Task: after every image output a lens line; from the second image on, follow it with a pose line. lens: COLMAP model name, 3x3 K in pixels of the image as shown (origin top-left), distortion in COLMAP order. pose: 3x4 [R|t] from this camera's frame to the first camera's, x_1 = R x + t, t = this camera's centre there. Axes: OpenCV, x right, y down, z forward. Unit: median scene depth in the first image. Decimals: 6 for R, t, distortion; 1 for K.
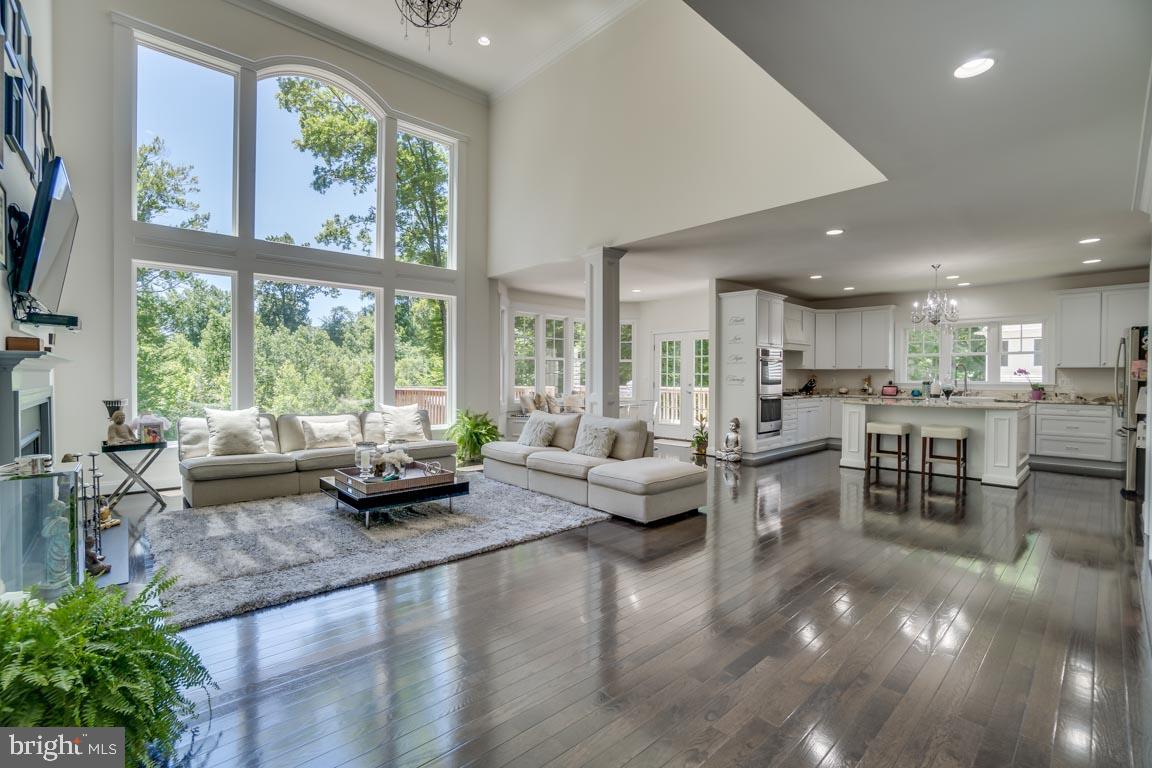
lens RADIAL K [[499.5, 0, 576.0], [0, 499.5, 384.0], [0, 0, 1]] dist [-0.072992, 0.026950]
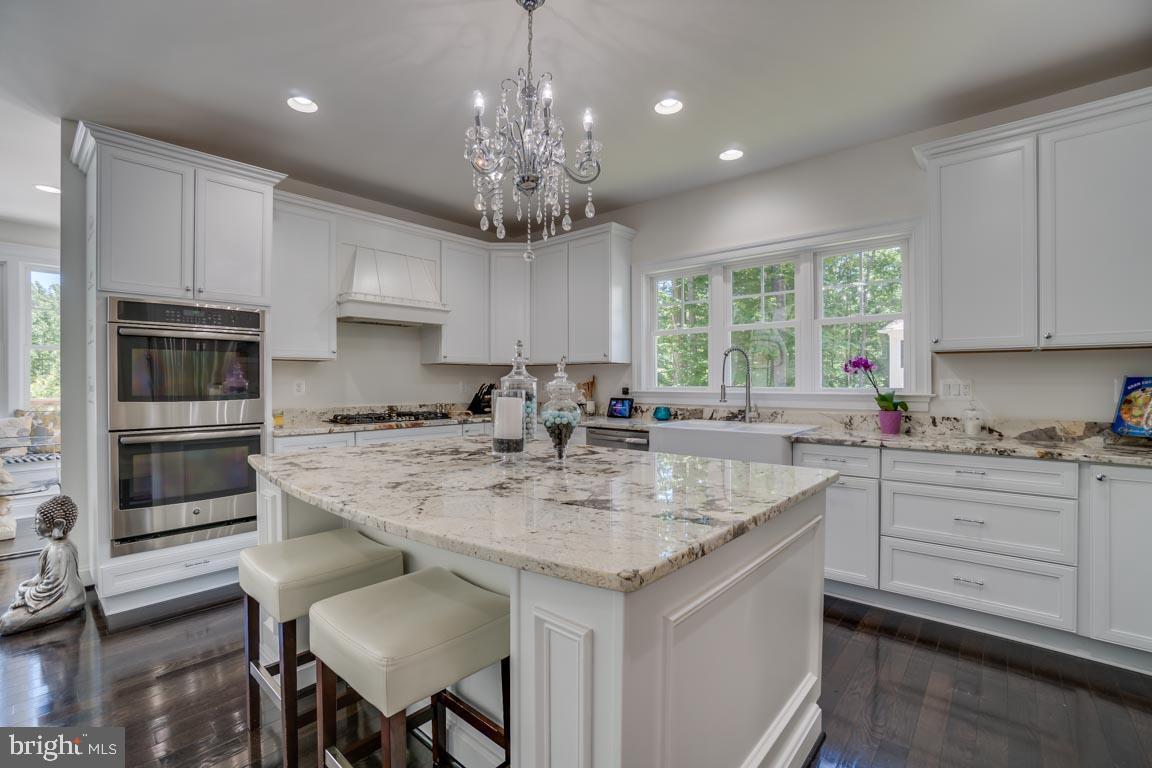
lens RADIAL K [[499.5, 0, 576.0], [0, 499.5, 384.0], [0, 0, 1]] dist [-0.072992, 0.026950]
pose [[0.993443, -0.005556, 0.114194, 0.729022], [0.006595, 0.999940, -0.008726, -0.006950], [-0.114138, 0.009422, 0.993420, 0.694734]]
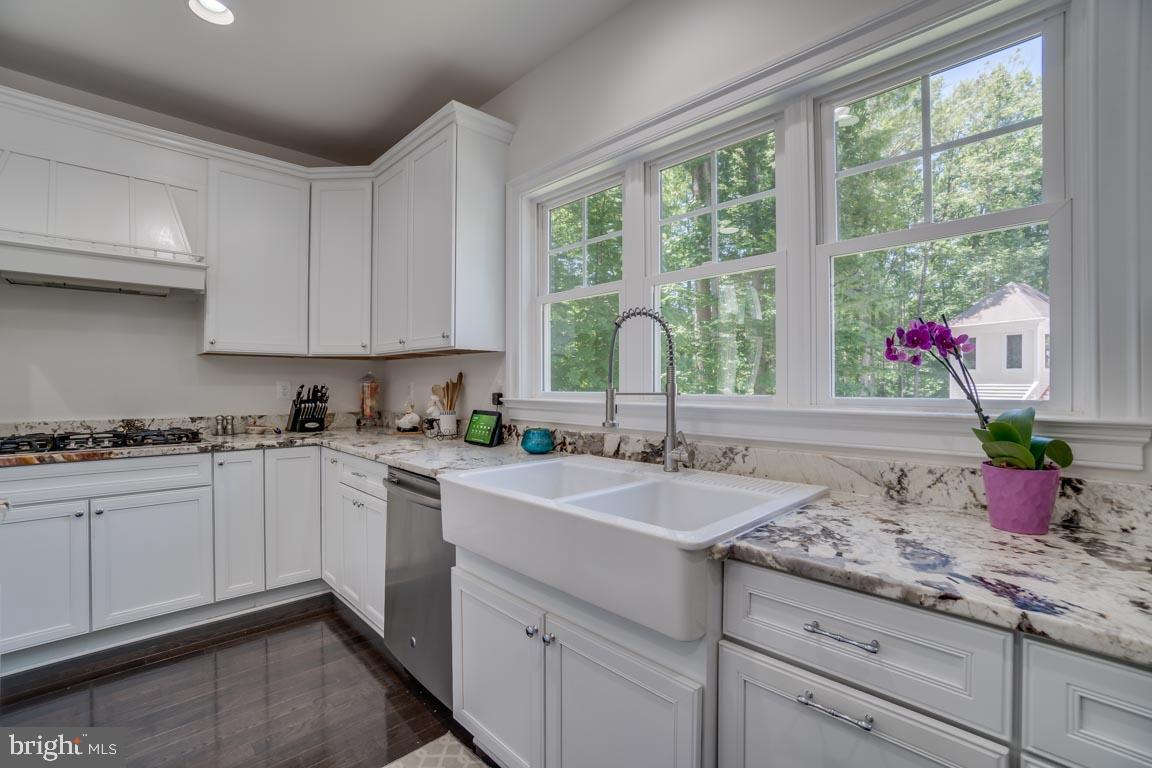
lens RADIAL K [[499.5, 0, 576.0], [0, 499.5, 384.0], [0, 0, 1]] dist [-0.072992, 0.026950]
pose [[0.999501, -0.001931, 0.031543, 0.918735], [0.002353, 0.999908, -0.013351, -0.009019], [-0.031515, 0.013418, 0.999413, 0.955918]]
